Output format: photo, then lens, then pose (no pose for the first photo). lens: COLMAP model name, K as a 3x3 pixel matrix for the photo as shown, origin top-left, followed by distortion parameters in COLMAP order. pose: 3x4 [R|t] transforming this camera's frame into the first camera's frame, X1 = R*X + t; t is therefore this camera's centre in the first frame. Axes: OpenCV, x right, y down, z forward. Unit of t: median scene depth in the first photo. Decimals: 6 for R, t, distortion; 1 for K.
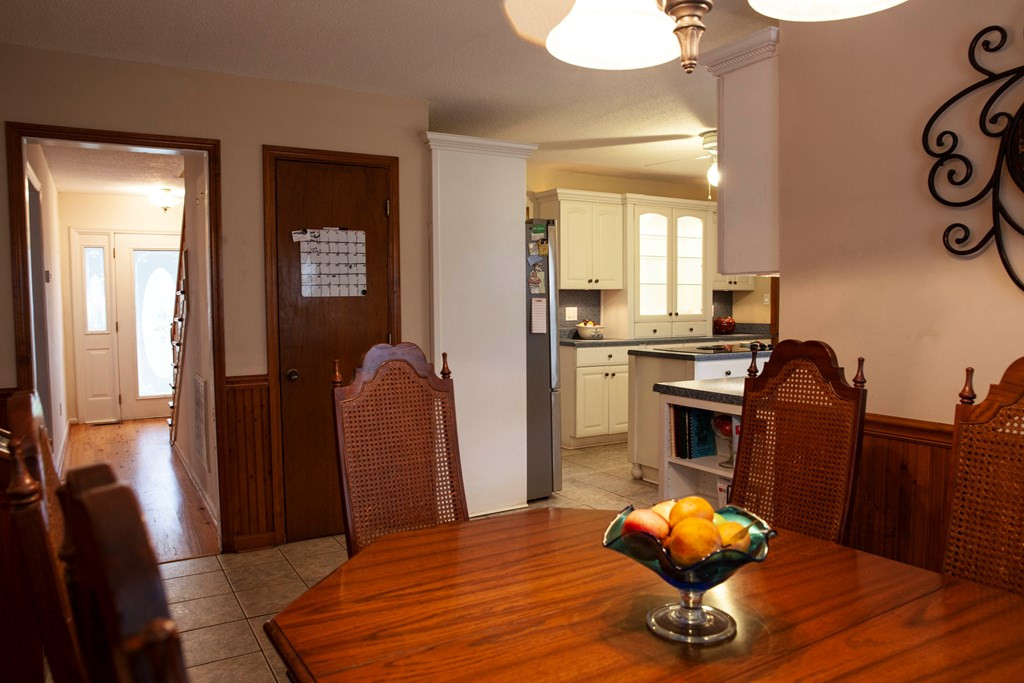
lens RADIAL K [[727.9, 0, 512.0], [0, 727.9, 341.5], [0, 0, 1]] dist [-0.111530, 0.096148]
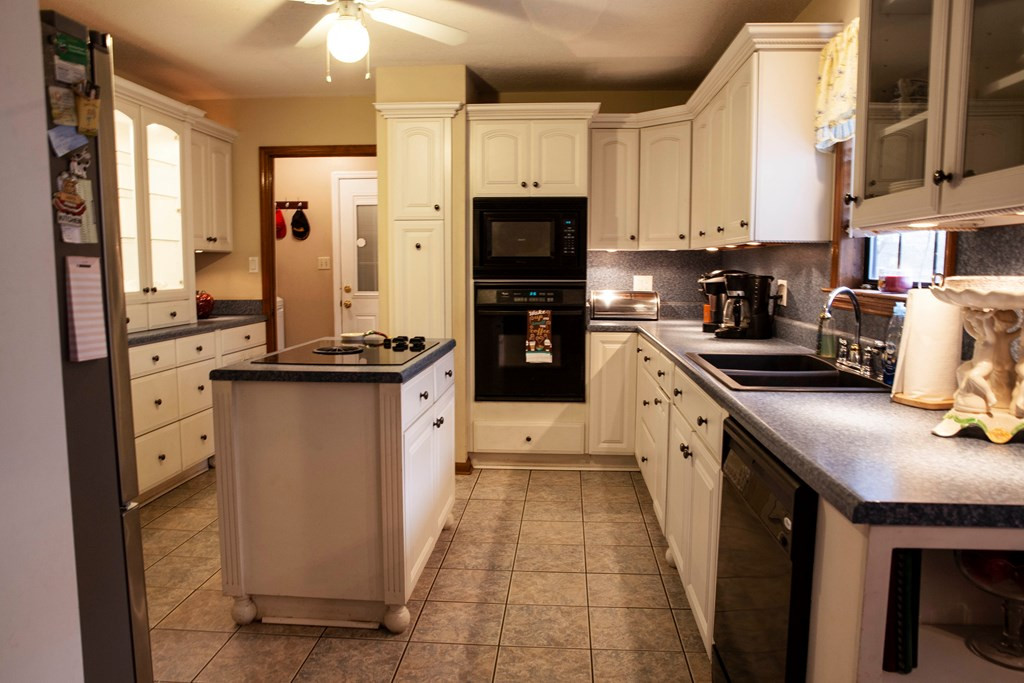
lens RADIAL K [[727.9, 0, 512.0], [0, 727.9, 341.5], [0, 0, 1]] dist [-0.111530, 0.096148]
pose [[0.581167, -0.075436, 0.810280, -0.117388], [0.038452, 0.997128, 0.065252, -0.033984], [-0.812875, -0.006765, 0.582399, 0.639141]]
